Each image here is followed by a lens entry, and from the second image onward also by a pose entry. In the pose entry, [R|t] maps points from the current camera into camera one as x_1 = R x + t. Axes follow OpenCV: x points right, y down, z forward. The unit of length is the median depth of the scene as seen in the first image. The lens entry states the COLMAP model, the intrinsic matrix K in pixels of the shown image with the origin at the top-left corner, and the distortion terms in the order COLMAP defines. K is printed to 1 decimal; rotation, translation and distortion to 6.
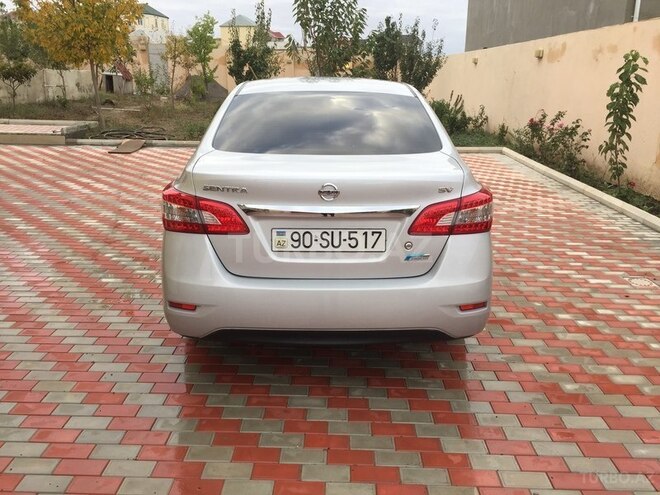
lens RADIAL K [[569.4, 0, 336.2], [0, 569.4, 267.2], [0, 0, 1]] dist [0.076386, -0.097745]
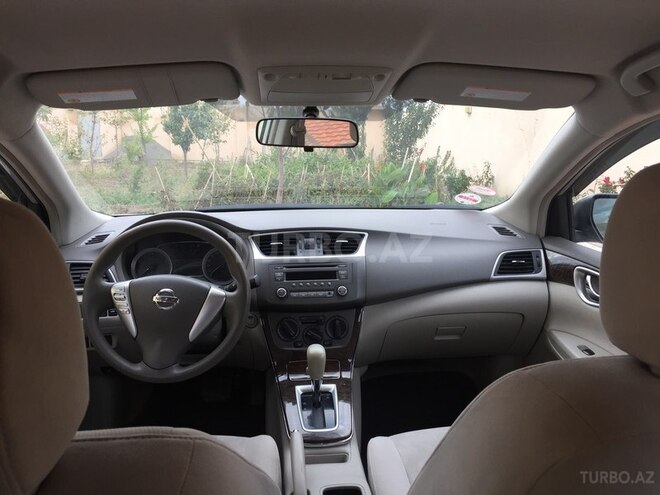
lens RADIAL K [[569.4, 0, 330.3], [0, 569.4, 249.8], [0, 0, 1]] dist [0.076386, -0.097745]
pose [[0.997625, -0.028490, 0.062711, -0.008849], [0.036342, 0.991125, -0.127866, -0.059821], [-0.058512, 0.129842, 0.989807, 0.213440]]
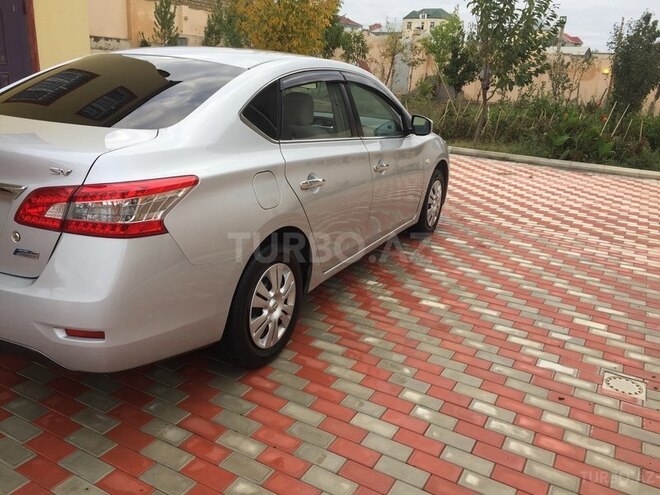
lens RADIAL K [[569.4, 0, 327.9], [0, 569.4, 250.0], [0, 0, 1]] dist [0.076386, -0.097745]
pose [[0.881293, 0.178381, -0.437610, 0.121012], [-0.192876, 0.981156, 0.011515, -0.015705], [0.431417, 0.074257, 0.899091, 0.067638]]
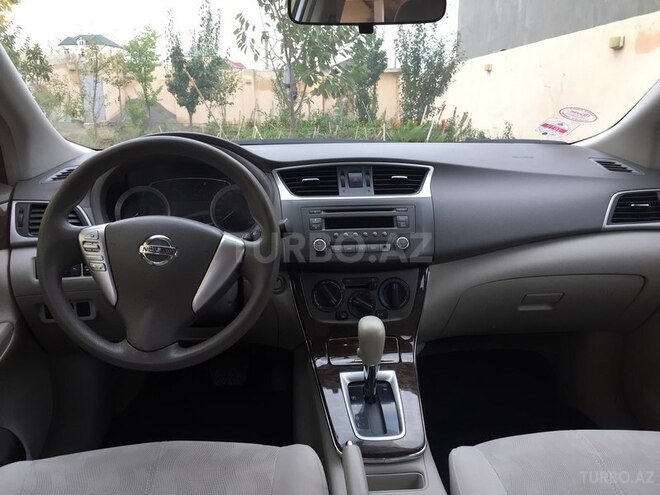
lens RADIAL K [[569.4, 0, 329.9], [0, 569.4, 247.2], [0, 0, 1]] dist [0.076386, -0.097745]
pose [[0.998406, -0.028126, 0.048923, -0.013097], [0.031917, 0.996403, -0.078502, -0.059517], [-0.046539, 0.079938, 0.995713, 0.238769]]
